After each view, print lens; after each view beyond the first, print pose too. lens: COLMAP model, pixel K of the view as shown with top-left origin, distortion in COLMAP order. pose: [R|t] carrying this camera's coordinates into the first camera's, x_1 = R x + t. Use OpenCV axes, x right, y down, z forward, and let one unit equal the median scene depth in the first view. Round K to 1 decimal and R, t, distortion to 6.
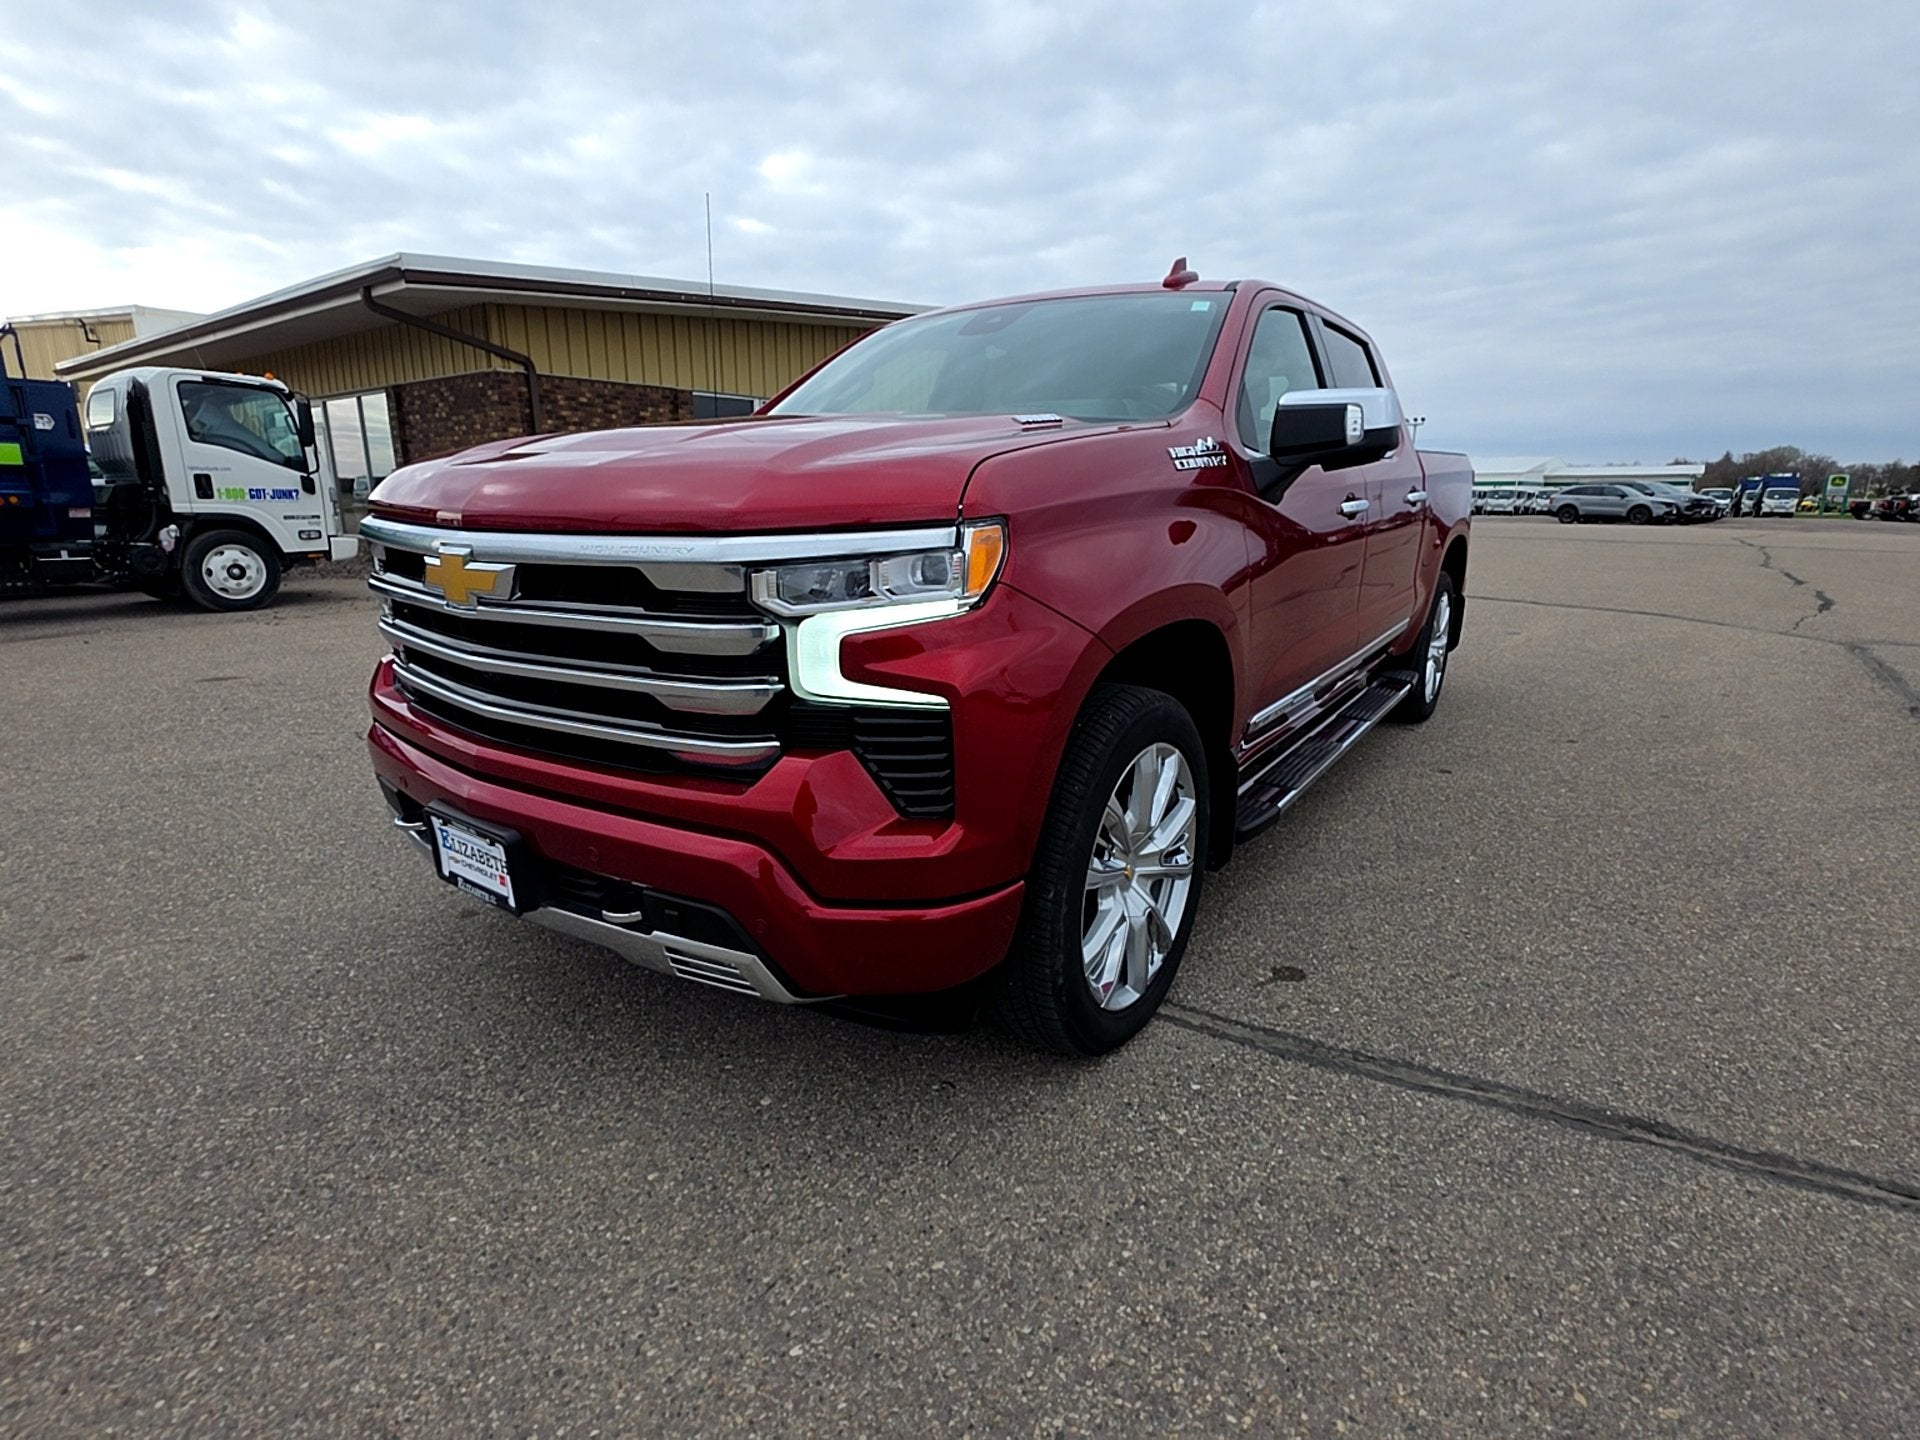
lens RADIAL K [[944.8, 0, 950.7], [0, 944.8, 721.4], [0, 0, 1]] dist [0.002637, -0.001234]
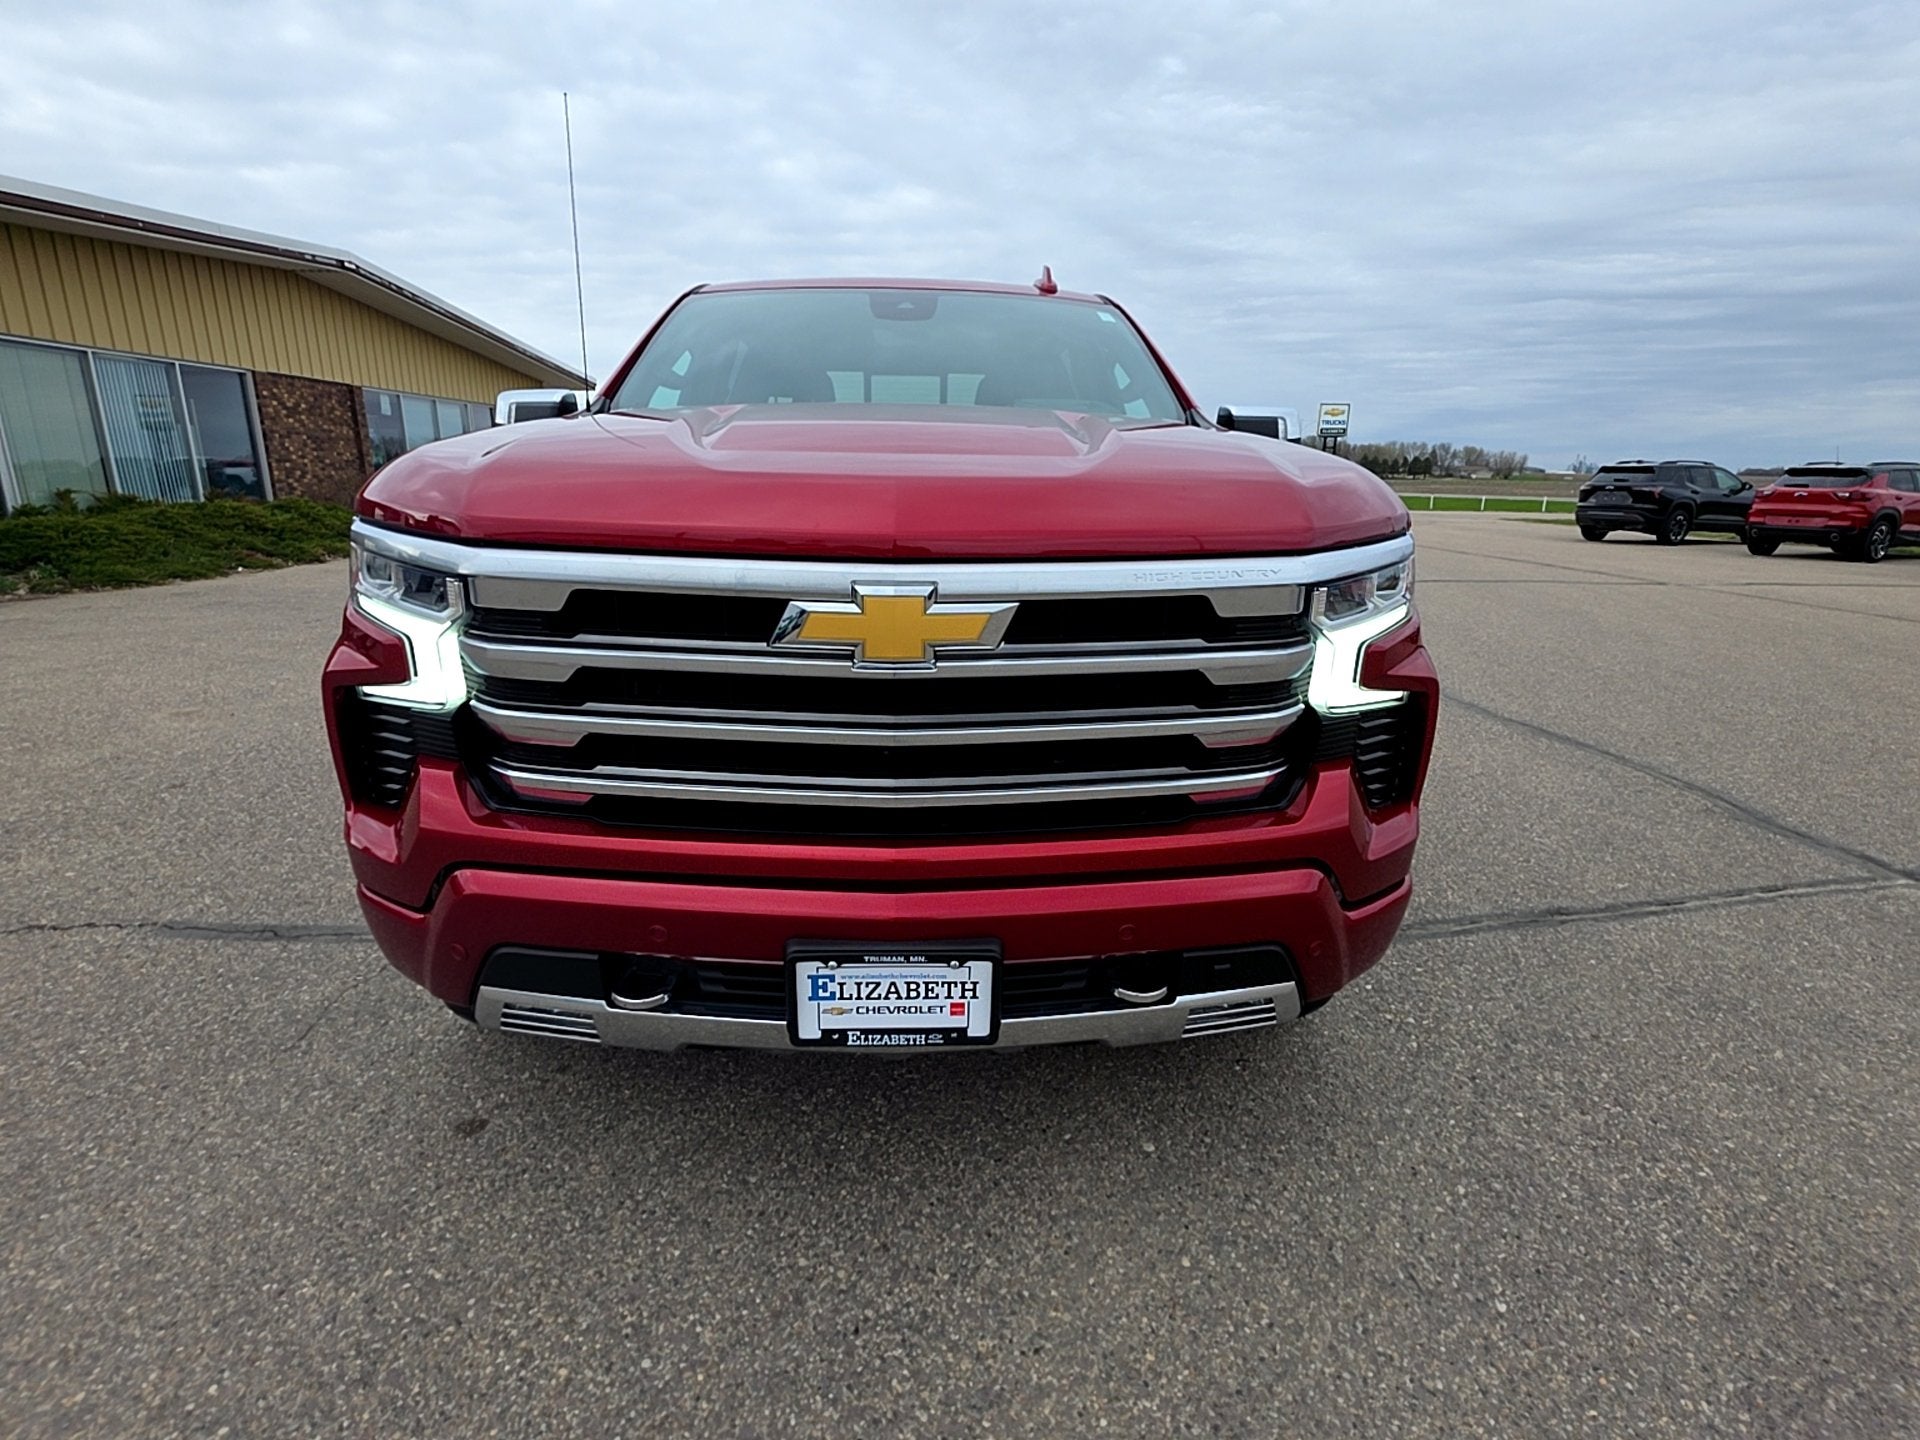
lens RADIAL K [[944.8, 0, 950.7], [0, 944.8, 721.4], [0, 0, 1]] dist [0.002637, -0.001234]
pose [[0.784625, -0.155237, 0.600221, -0.932648], [0.141863, 0.987413, 0.069930, -0.123581], [-0.603521, 0.030280, 0.796772, 0.387201]]
